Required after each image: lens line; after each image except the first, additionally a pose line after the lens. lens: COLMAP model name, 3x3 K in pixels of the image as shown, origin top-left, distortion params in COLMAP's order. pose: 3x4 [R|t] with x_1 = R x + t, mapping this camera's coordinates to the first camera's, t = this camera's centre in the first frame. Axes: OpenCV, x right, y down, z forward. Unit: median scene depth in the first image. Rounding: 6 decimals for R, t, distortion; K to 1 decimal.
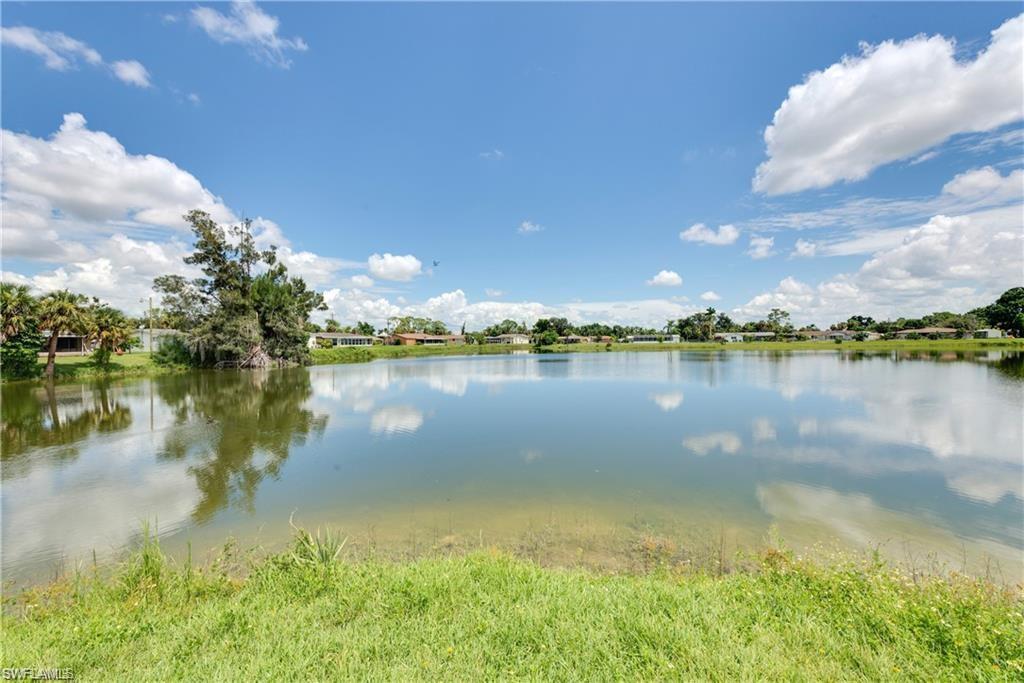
lens RADIAL K [[400.0, 0, 510.5], [0, 400.0, 341.7], [0, 0, 1]] dist [0.017739, -0.005292]
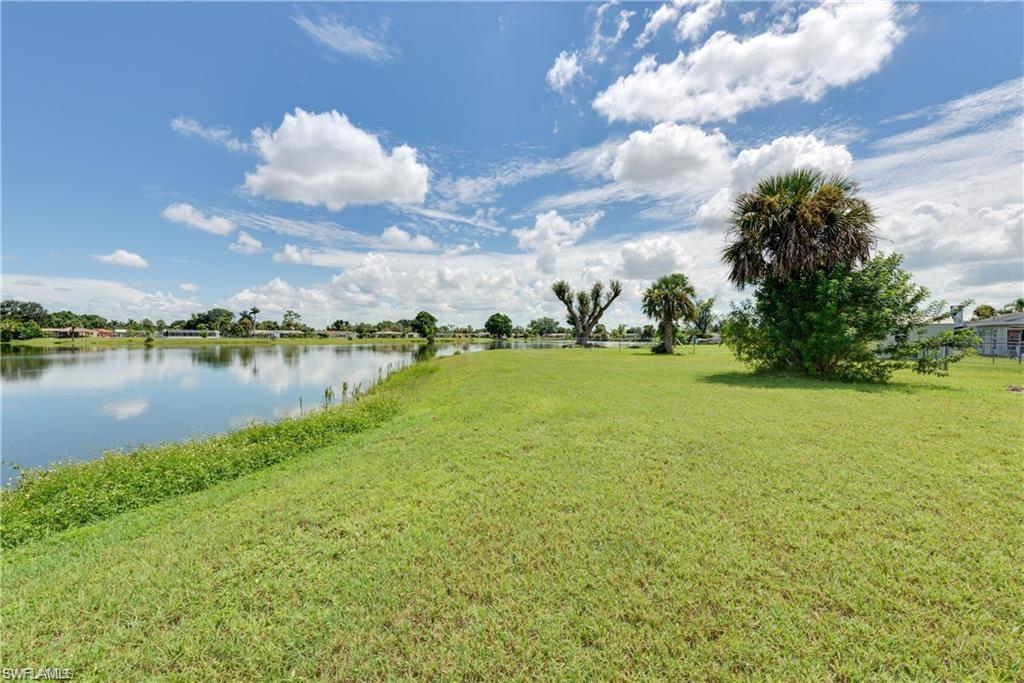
lens RADIAL K [[400.0, 0, 510.5], [0, 400.0, 341.7], [0, 0, 1]] dist [0.017739, -0.005292]
pose [[0.409751, 0.003977, 0.912189, -0.121309], [-0.013589, 0.999906, 0.001745, -0.000185], [-0.912096, -0.013111, 0.409767, -0.059961]]
